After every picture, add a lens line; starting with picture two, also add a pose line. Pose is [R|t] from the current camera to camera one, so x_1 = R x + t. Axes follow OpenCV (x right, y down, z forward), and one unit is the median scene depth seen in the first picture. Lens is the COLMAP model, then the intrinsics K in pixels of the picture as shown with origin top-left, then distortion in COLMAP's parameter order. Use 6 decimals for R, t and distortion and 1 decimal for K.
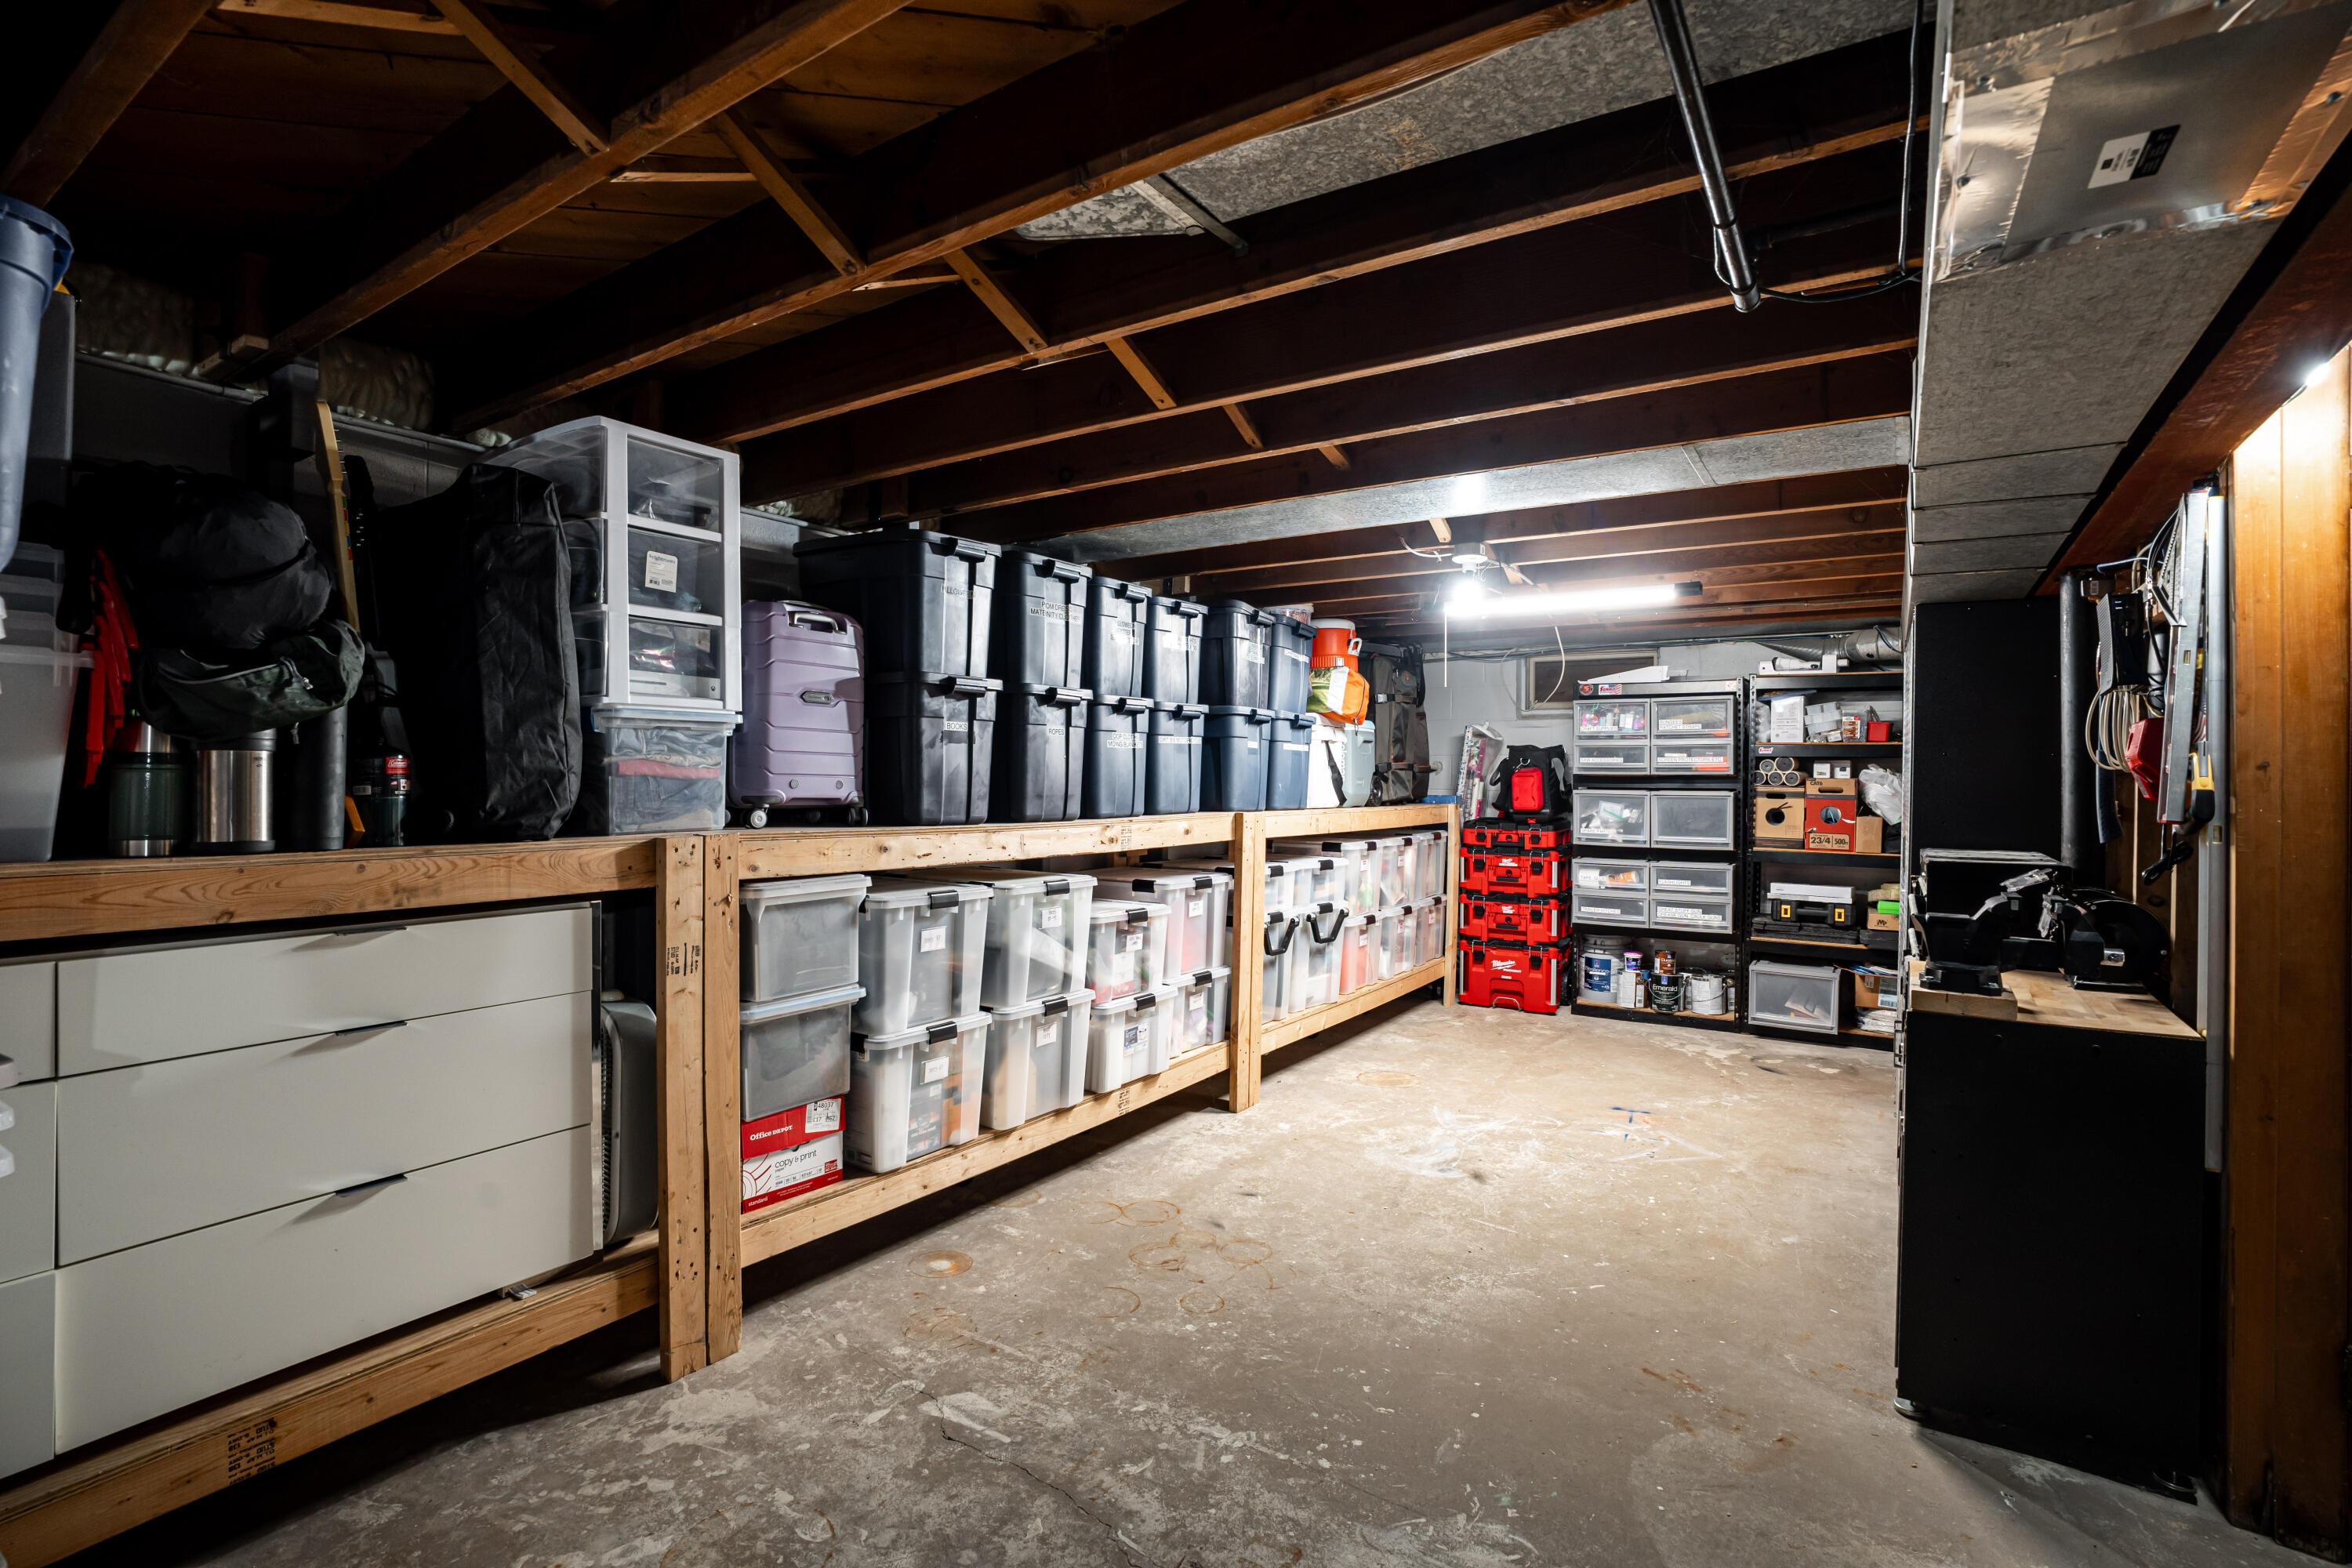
lens RADIAL K [[1077.9, 0, 1178.7], [0, 1077.9, 779.8], [0, 0, 1]] dist [-0.004283, 0.001627]
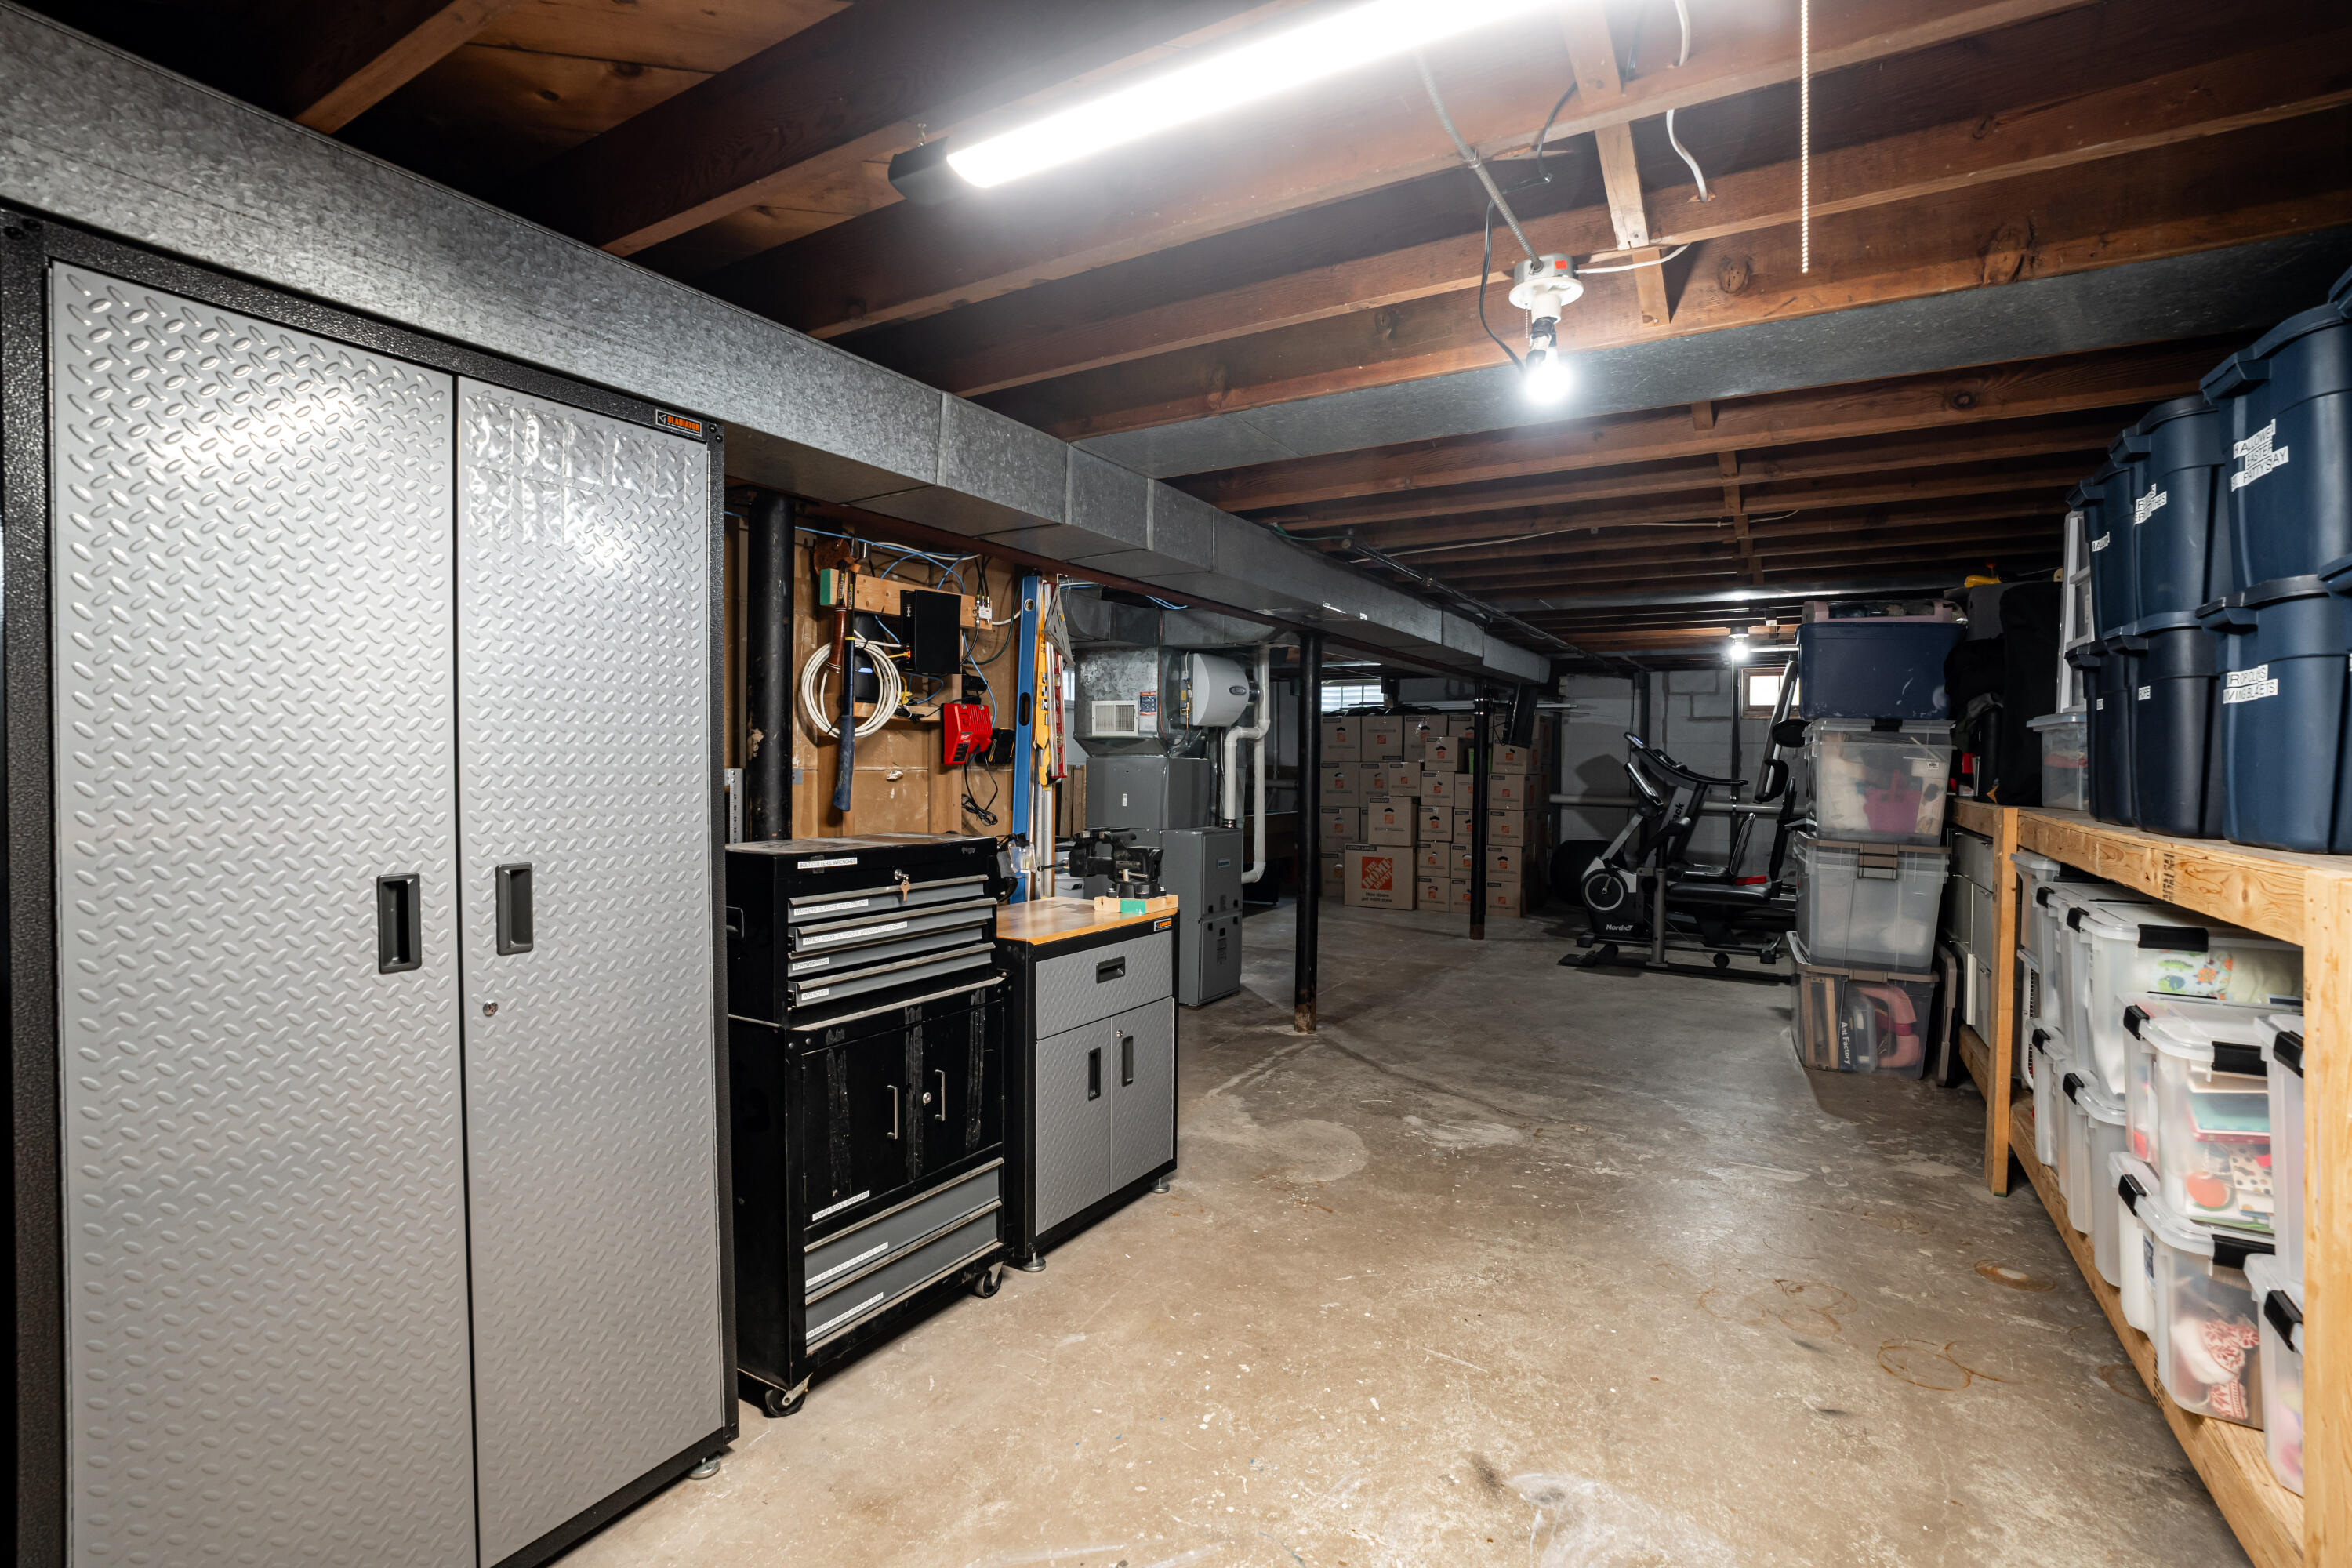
lens RADIAL K [[1077.9, 0, 1170.3], [0, 1077.9, 782.6], [0, 0, 1]] dist [-0.004283, 0.001627]
pose [[-0.998209, -0.027716, -0.053018, 0.558932], [-0.028642, 0.999449, 0.016792, 0.012997], [0.052524, 0.018280, -0.998452, 1.791400]]
